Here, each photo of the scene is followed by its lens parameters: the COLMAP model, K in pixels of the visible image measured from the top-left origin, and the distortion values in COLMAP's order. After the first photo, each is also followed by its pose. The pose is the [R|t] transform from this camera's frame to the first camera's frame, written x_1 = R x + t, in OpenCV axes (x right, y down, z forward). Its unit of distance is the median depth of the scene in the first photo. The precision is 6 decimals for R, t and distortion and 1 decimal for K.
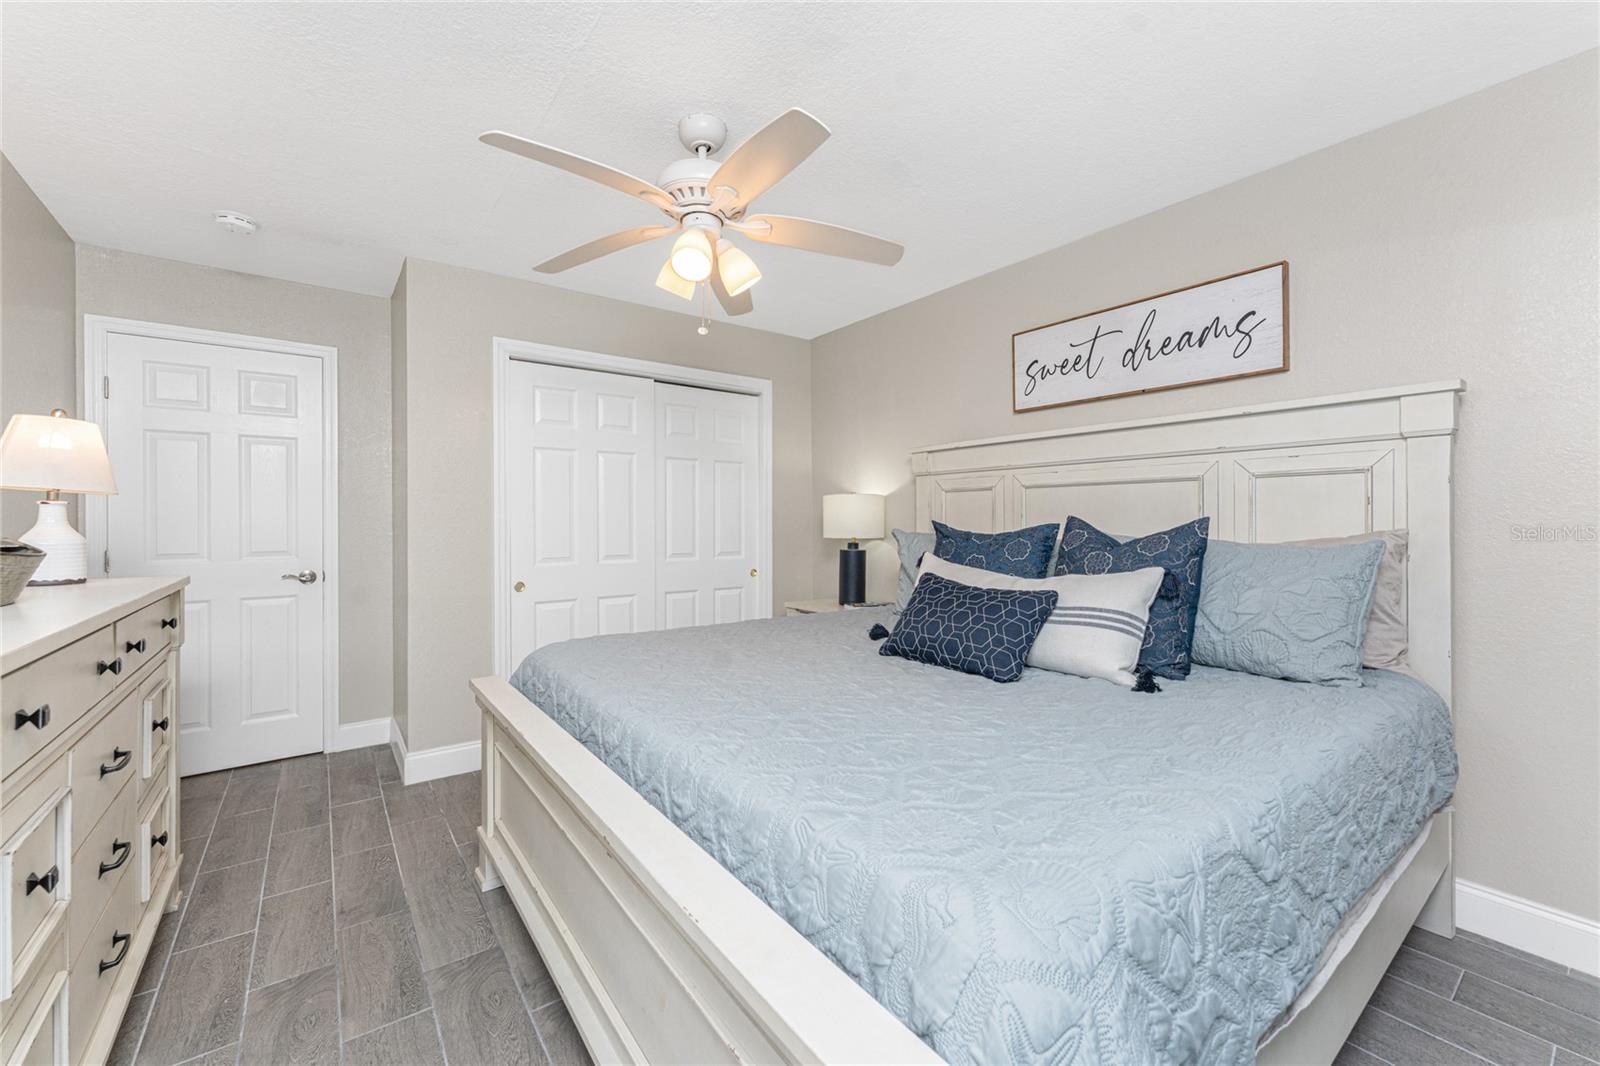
lens RADIAL K [[641.0, 0, 801.5], [0, 641.0, 524.0], [0, 0, 1]] dist [0.001493, 0.000020]
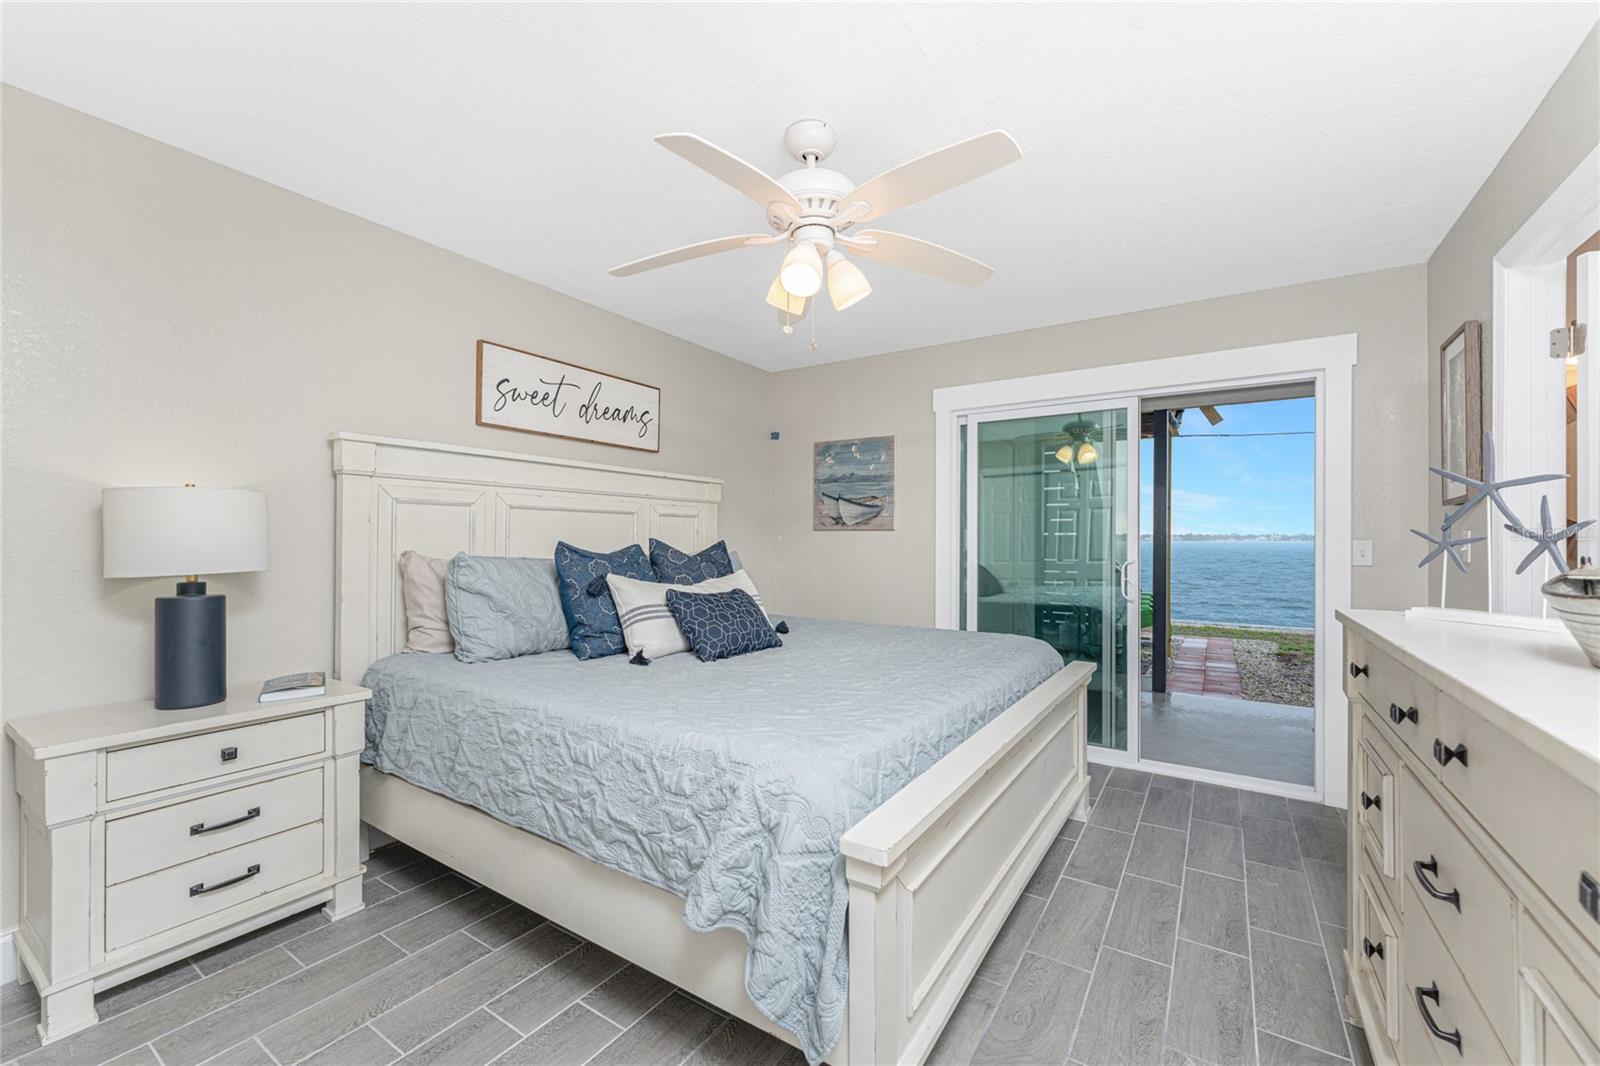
lens RADIAL K [[645.8, 0, 801.2], [0, 645.8, 536.2], [0, 0, 1]] dist [0.000921, 0.000131]
pose [[-0.339735, 0.008888, 0.940479, -0.769143], [0.001328, 0.999959, -0.008970, -0.003817], [-0.940520, -0.001799, -0.339732, 0.970326]]
